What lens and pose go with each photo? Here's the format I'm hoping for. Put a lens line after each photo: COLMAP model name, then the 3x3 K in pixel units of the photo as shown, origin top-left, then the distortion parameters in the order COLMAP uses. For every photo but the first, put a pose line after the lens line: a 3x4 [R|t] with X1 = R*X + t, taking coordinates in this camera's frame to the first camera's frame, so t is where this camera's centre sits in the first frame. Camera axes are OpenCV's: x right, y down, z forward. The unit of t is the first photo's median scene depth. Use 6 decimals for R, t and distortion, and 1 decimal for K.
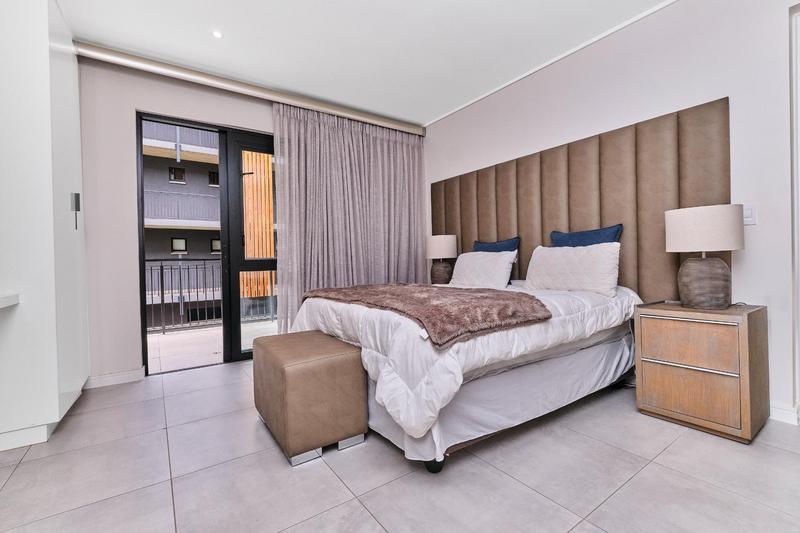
lens RADIAL K [[351.8, 0, 397.5], [0, 351.8, 268.4], [0, 0, 1]] dist [0.001451, -0.002066]
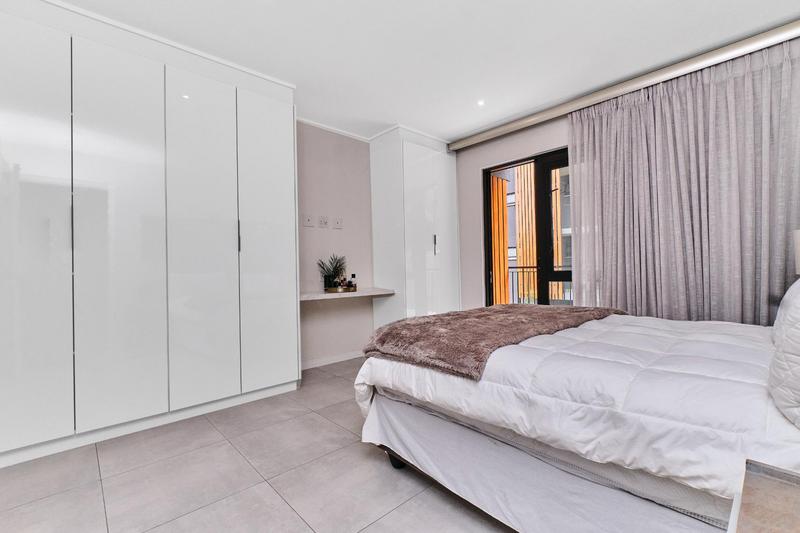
lens RADIAL K [[351.8, 0, 398.4], [0, 351.8, 263.0], [0, 0, 1]] dist [0.001451, -0.002066]
pose [[0.118757, 0.002901, -0.992919, 0.694346], [-0.002385, 0.999994, 0.002636, -0.057375], [0.992921, 0.002055, 0.118763, 0.471931]]
